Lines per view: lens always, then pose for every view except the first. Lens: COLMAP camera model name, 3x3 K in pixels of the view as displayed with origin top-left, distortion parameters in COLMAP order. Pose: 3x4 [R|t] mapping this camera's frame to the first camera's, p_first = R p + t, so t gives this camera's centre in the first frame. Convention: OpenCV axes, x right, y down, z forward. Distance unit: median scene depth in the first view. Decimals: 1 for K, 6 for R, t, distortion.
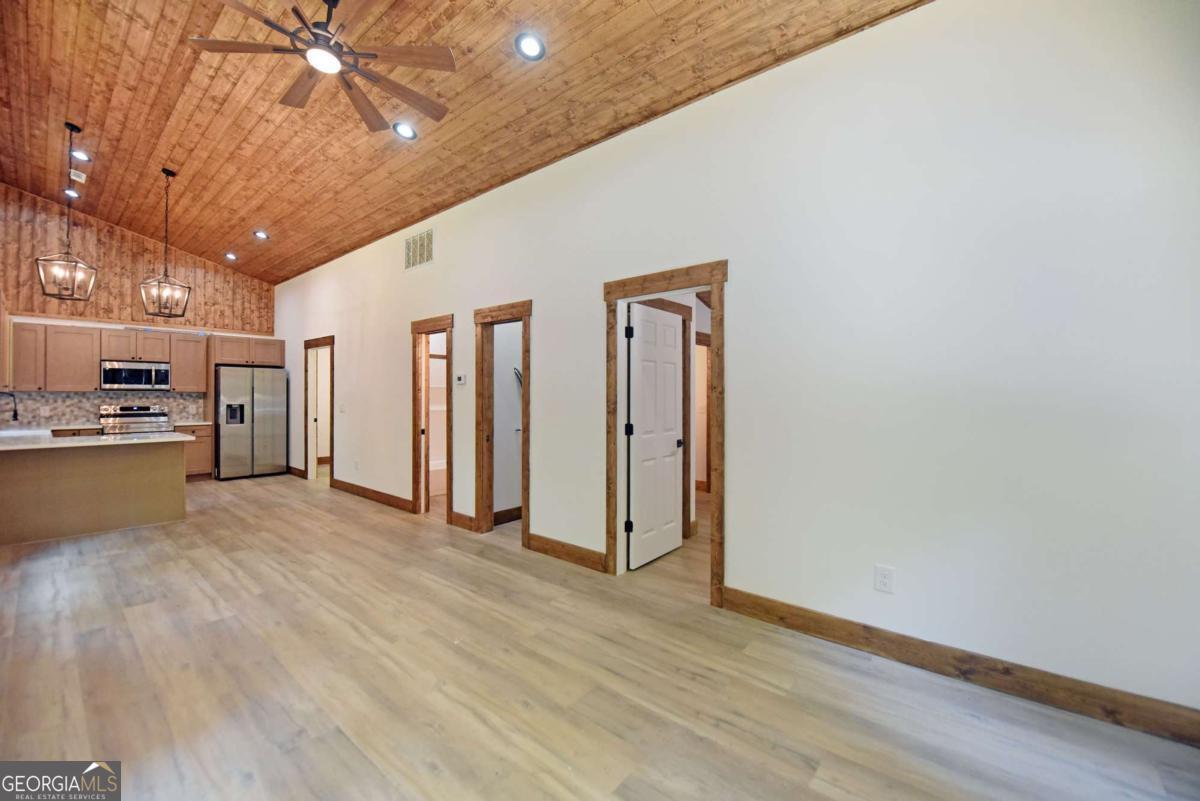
lens RADIAL K [[478.4, 0, 600.3], [0, 478.4, 395.3], [0, 0, 1]] dist [-0.016507, -0.001660]
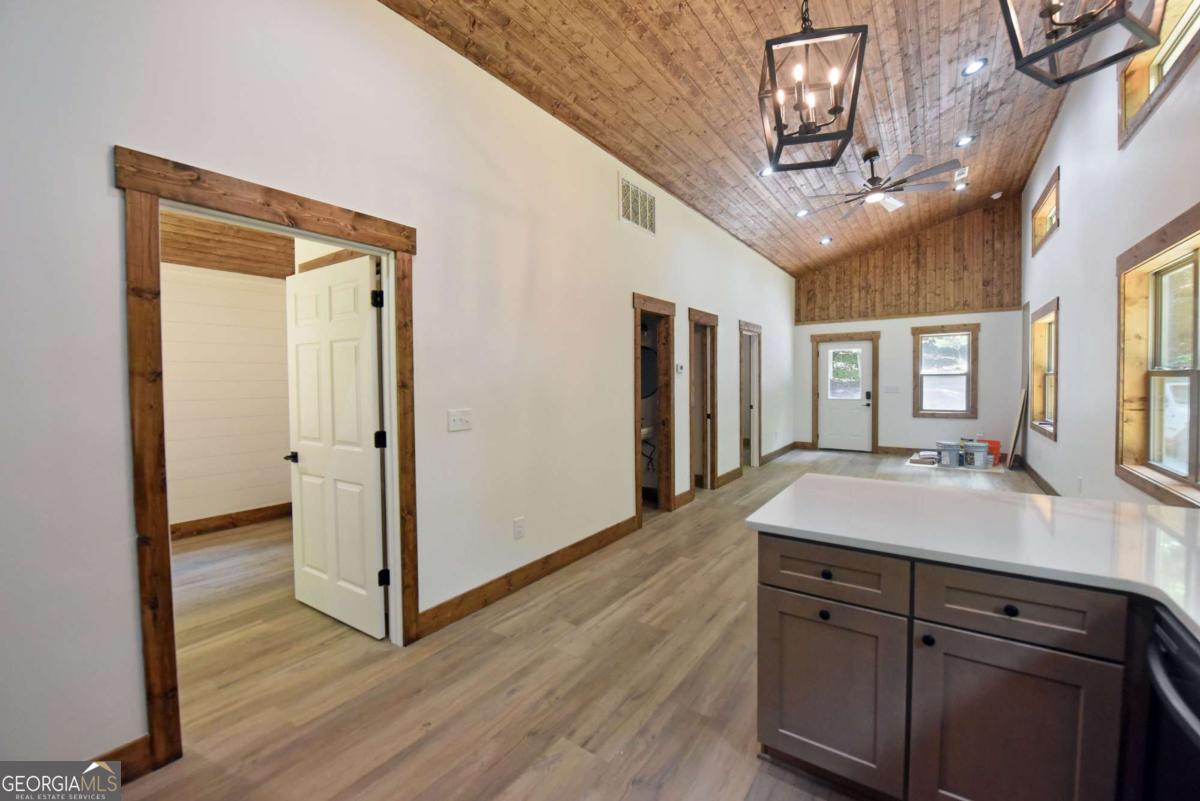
lens RADIAL K [[478.4, 0, 607.0], [0, 478.4, 392.5], [0, 0, 1]] dist [-0.016507, -0.001660]
pose [[-0.085980, -0.029057, 0.995873, -1.106476], [0.011283, 0.999482, 0.030137, -0.010044], [-0.996233, 0.013828, -0.085607, 1.037579]]
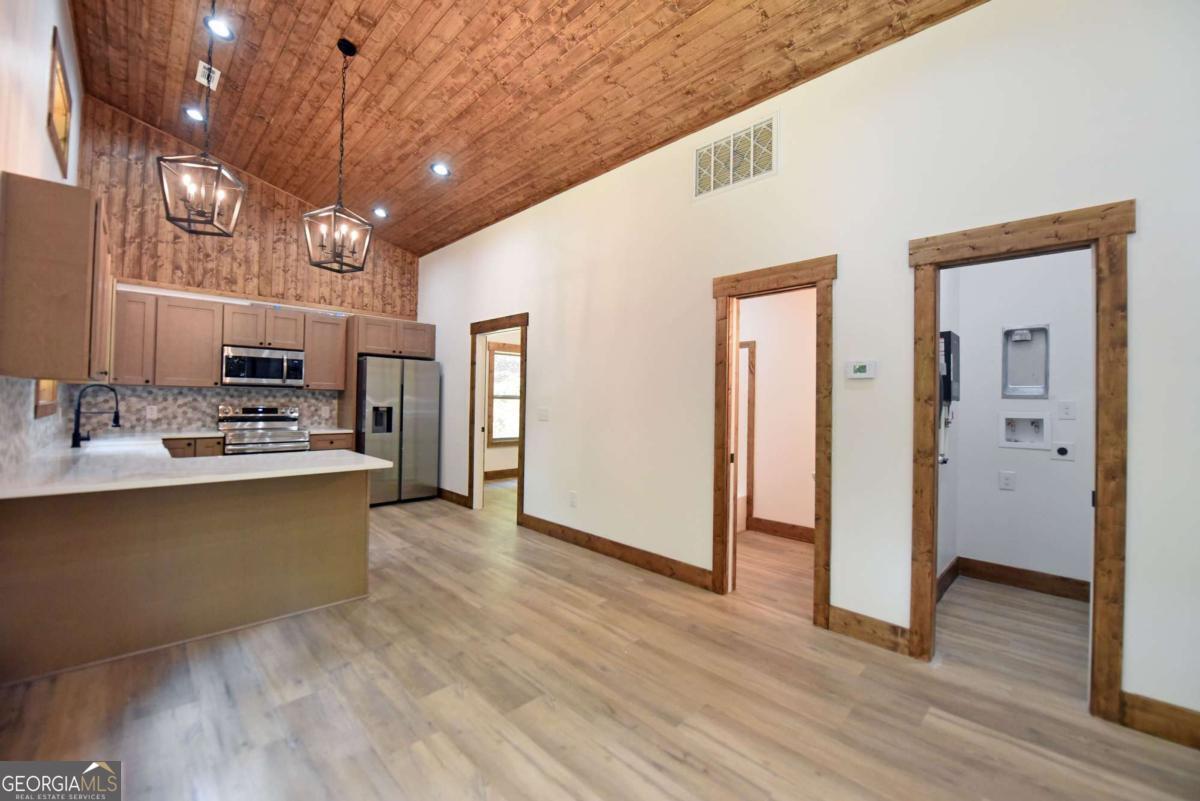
lens RADIAL K [[478.4, 0, 600.6], [0, 478.4, 394.2], [0, 0, 1]] dist [-0.016507, -0.001660]
pose [[0.995299, 0.013286, -0.095932, -0.446428], [-0.014655, 0.999800, -0.013583, 0.005502], [0.095732, 0.014926, 0.995295, 0.349817]]
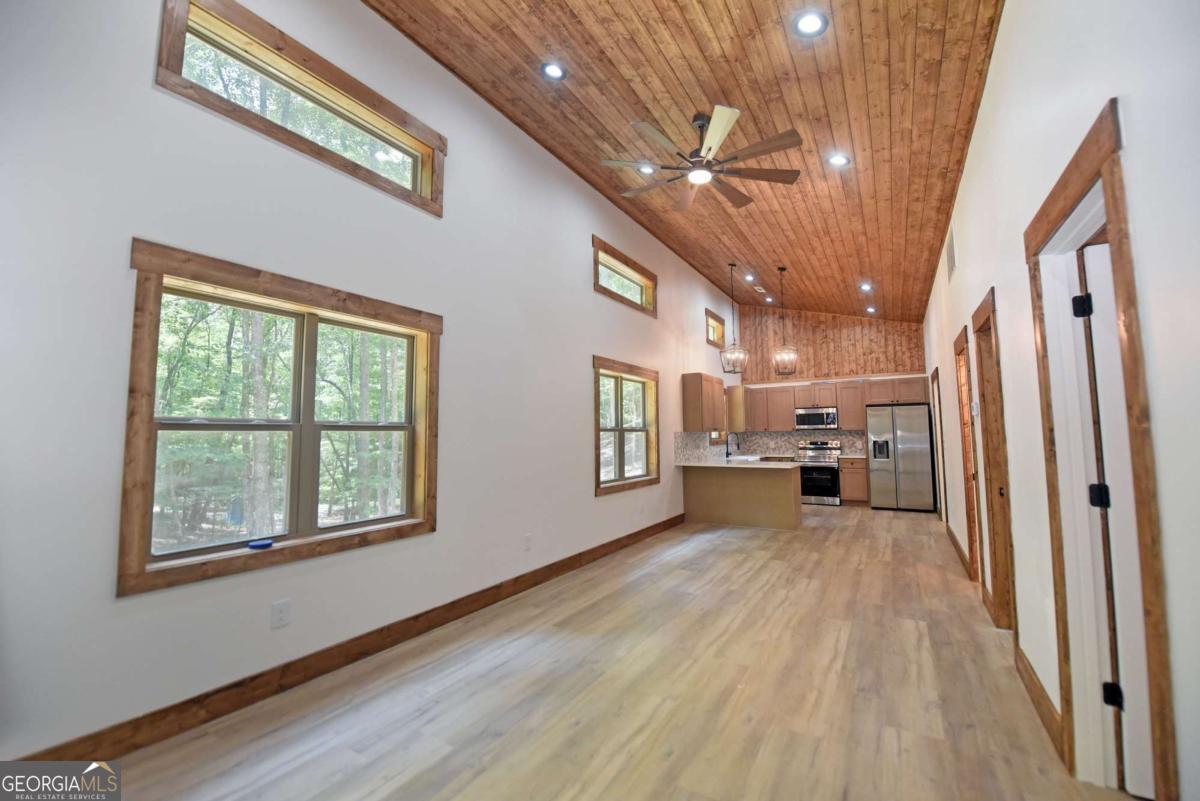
lens RADIAL K [[478.4, 0, 606.6], [0, 478.4, 396.0], [0, 0, 1]] dist [-0.016507, -0.001660]
pose [[0.149018, -0.084574, -0.985211, 0.296352], [0.010591, 0.996415, -0.083934, 0.001853], [0.988778, 0.002073, 0.149379, 0.259040]]
